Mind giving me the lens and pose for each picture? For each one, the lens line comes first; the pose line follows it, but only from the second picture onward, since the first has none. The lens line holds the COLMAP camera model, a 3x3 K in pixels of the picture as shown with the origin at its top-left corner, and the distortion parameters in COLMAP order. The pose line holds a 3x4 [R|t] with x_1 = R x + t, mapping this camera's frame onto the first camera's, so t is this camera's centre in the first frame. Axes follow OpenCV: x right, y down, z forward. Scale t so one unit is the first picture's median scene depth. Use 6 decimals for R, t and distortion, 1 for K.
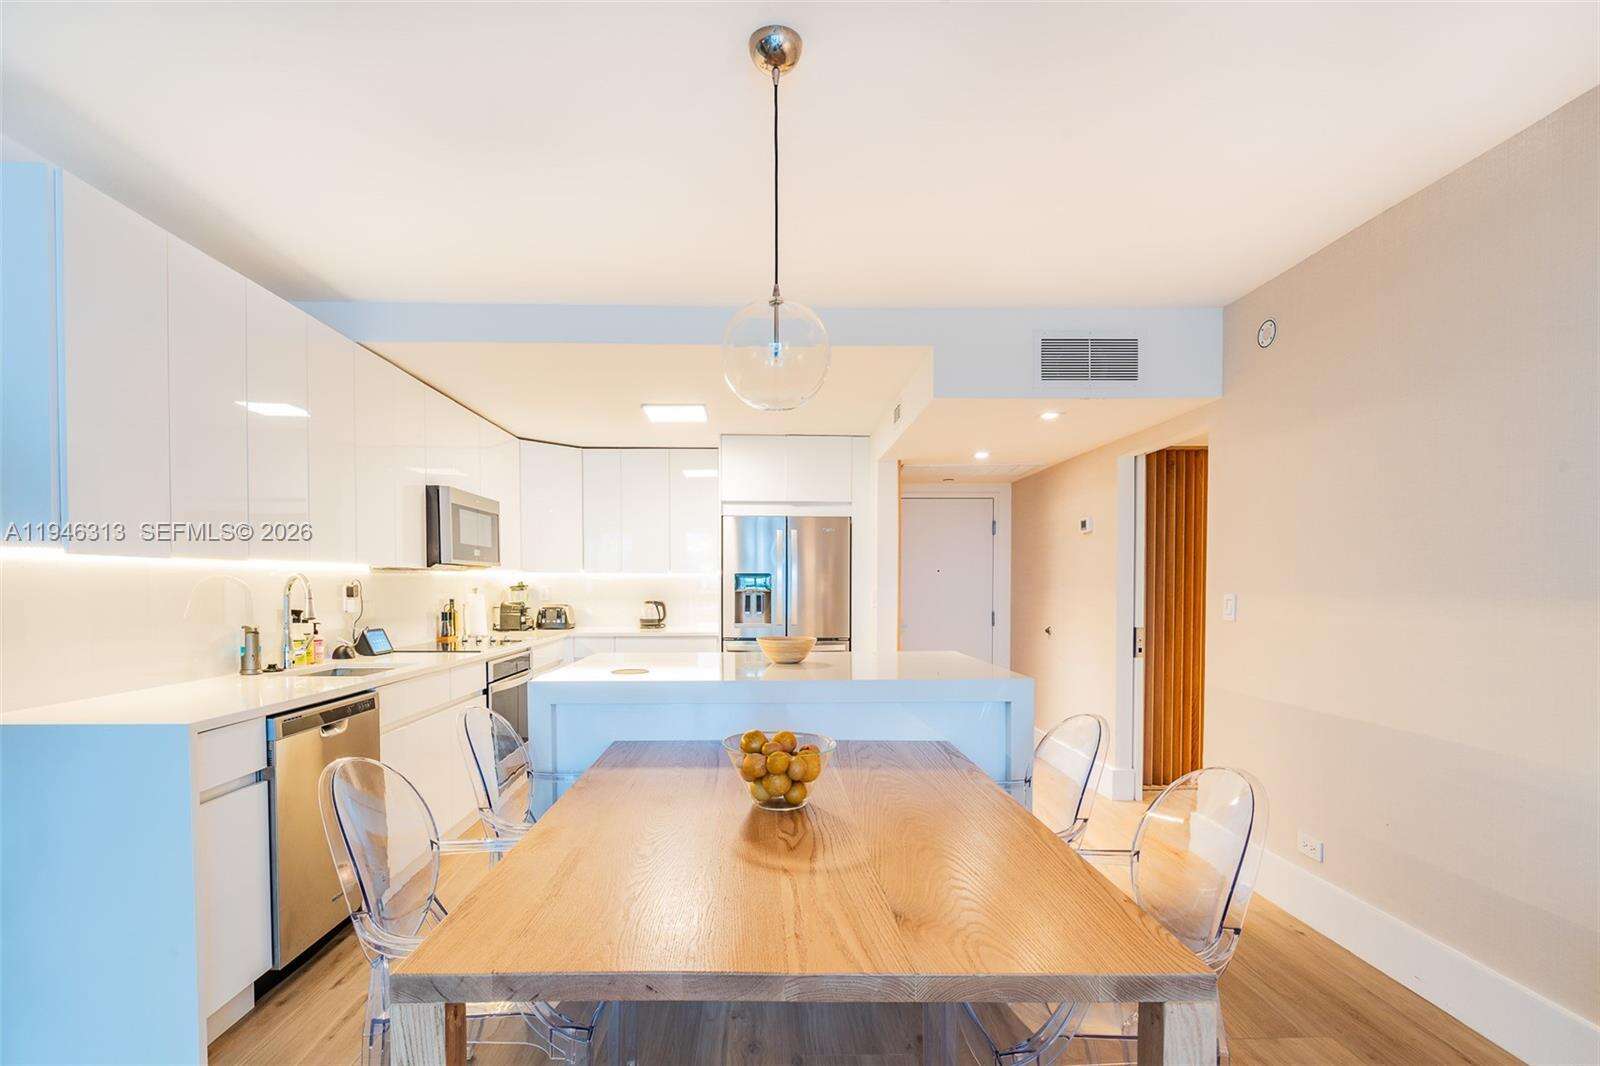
lens RADIAL K [[749.2, 0, 778.0], [0, 749.2, 604.4], [0, 0, 1]] dist [-0.001781, -0.000083]
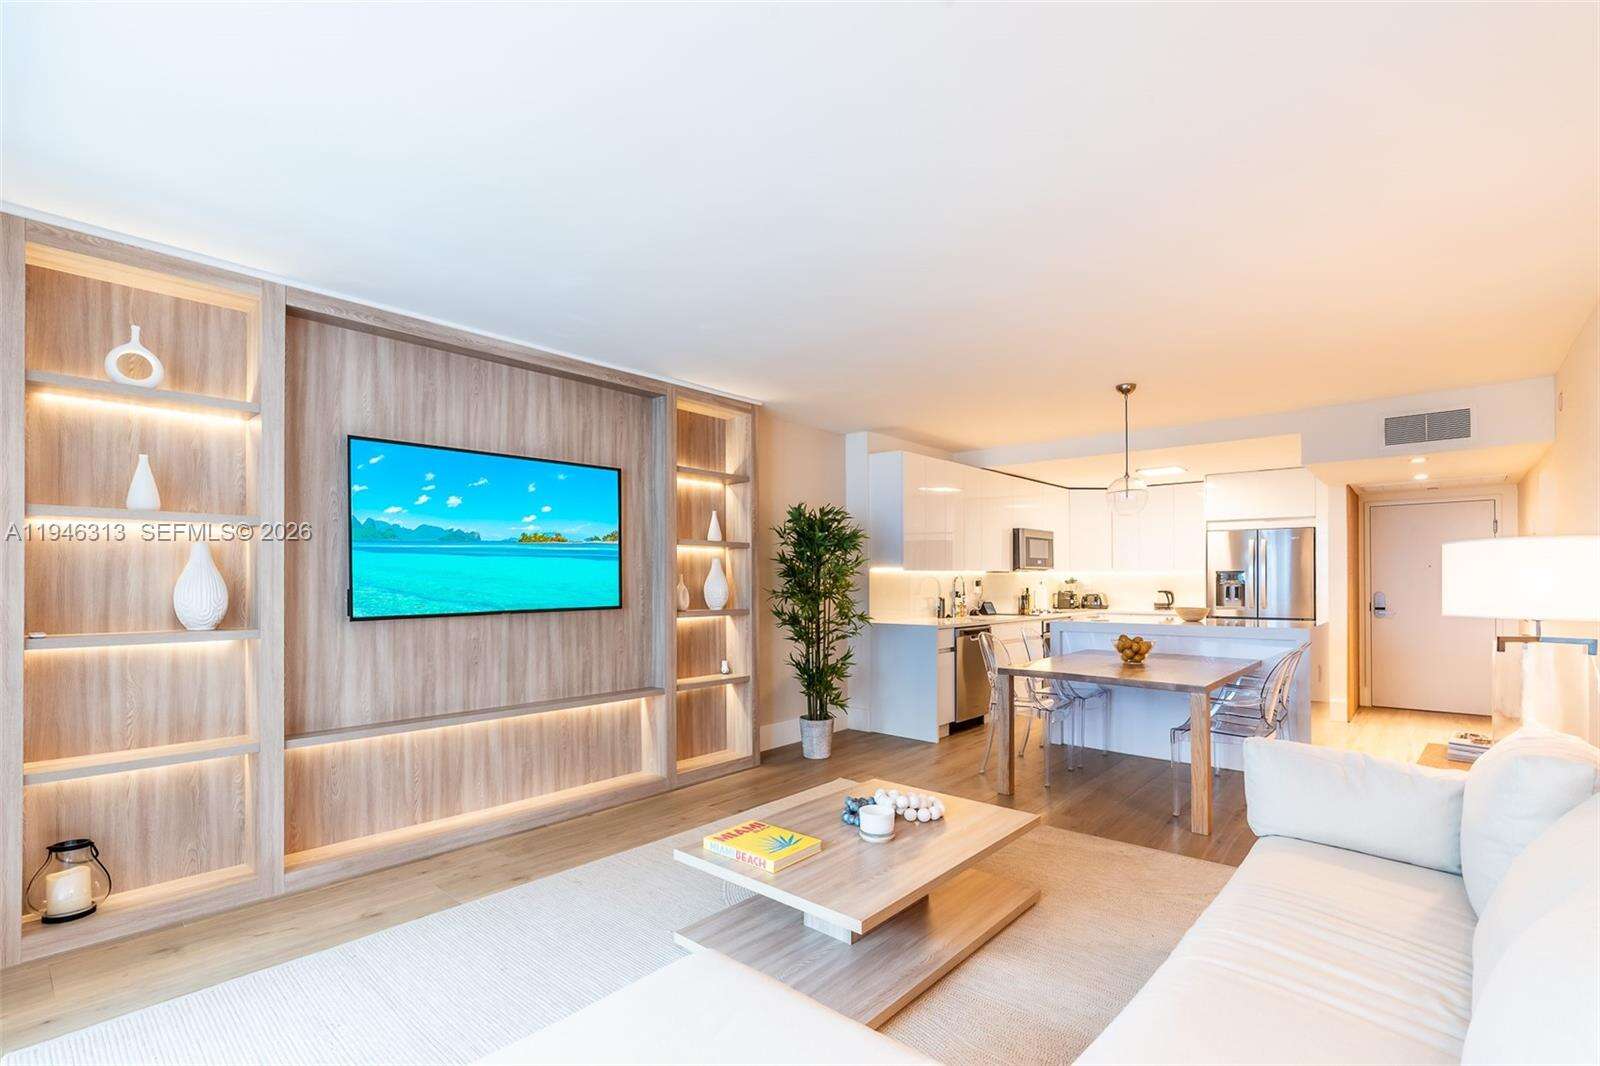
lens RADIAL K [[730.5, 0, 800.5], [0, 730.5, 576.9], [0, 0, 1]] dist [-0.000819, -0.000142]
pose [[0.742921, -0.006837, -0.669345, 0.343703], [-0.013516, 0.999591, -0.025212, 0.018775], [0.669243, 0.027777, 0.742524, -0.682874]]
